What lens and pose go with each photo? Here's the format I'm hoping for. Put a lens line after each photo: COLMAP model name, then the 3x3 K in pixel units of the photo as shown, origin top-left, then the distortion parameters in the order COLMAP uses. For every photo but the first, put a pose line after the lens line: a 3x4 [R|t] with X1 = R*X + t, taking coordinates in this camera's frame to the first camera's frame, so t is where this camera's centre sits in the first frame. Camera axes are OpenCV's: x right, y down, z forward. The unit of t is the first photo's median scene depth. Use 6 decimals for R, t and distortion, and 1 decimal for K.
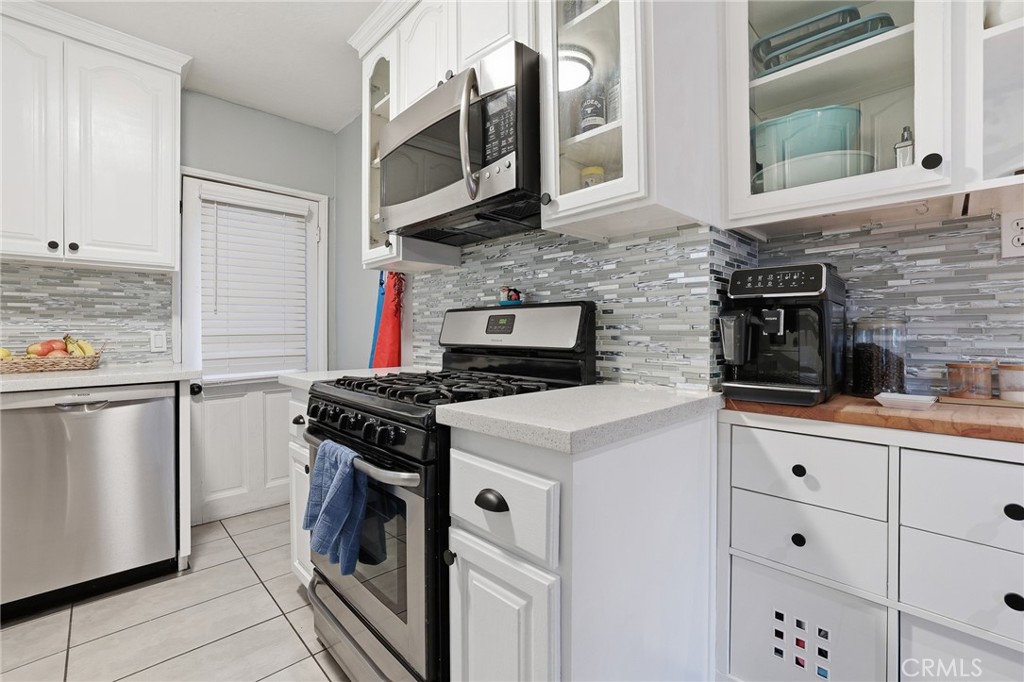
lens RADIAL K [[448.0, 0, 507.0], [0, 448.0, 332.2], [0, 0, 1]] dist [-0.040713, 0.017776]
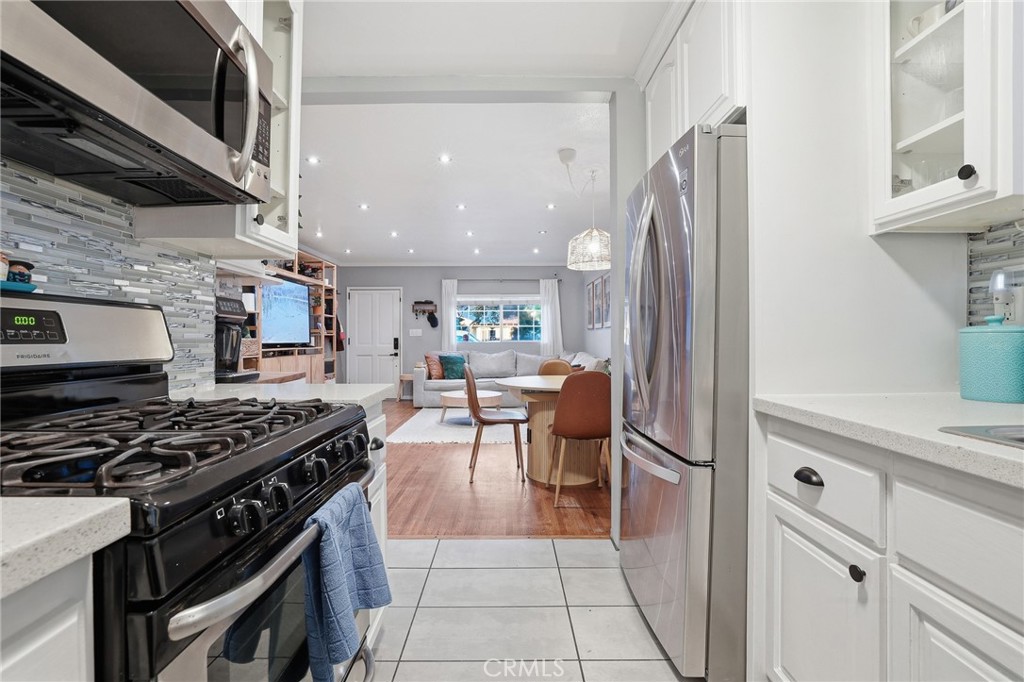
lens RADIAL K [[445.6, 0, 512.0], [0, 445.6, 341.0], [0, 0, 1]] dist [-0.018699, 0.013101]
pose [[-0.739464, -0.000471, 0.673196, -0.796799], [0.004851, 0.999970, 0.006028, -0.000500], [-0.673179, 0.007723, -0.739439, 0.999087]]
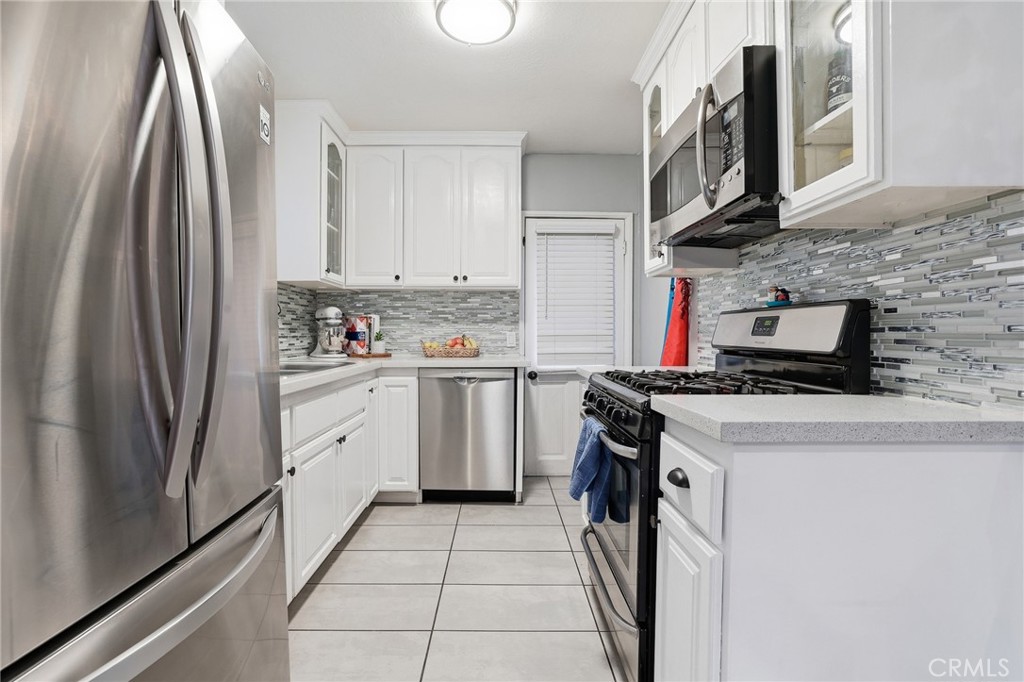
lens RADIAL K [[445.6, 0, 512.0], [0, 445.6, 341.0], [0, 0, 1]] dist [-0.018699, 0.013101]
pose [[0.745416, 0.015654, -0.666415, 0.217733], [-0.004876, 0.999826, 0.018032, 0.000175], [0.666581, -0.010191, 0.745363, -0.083930]]
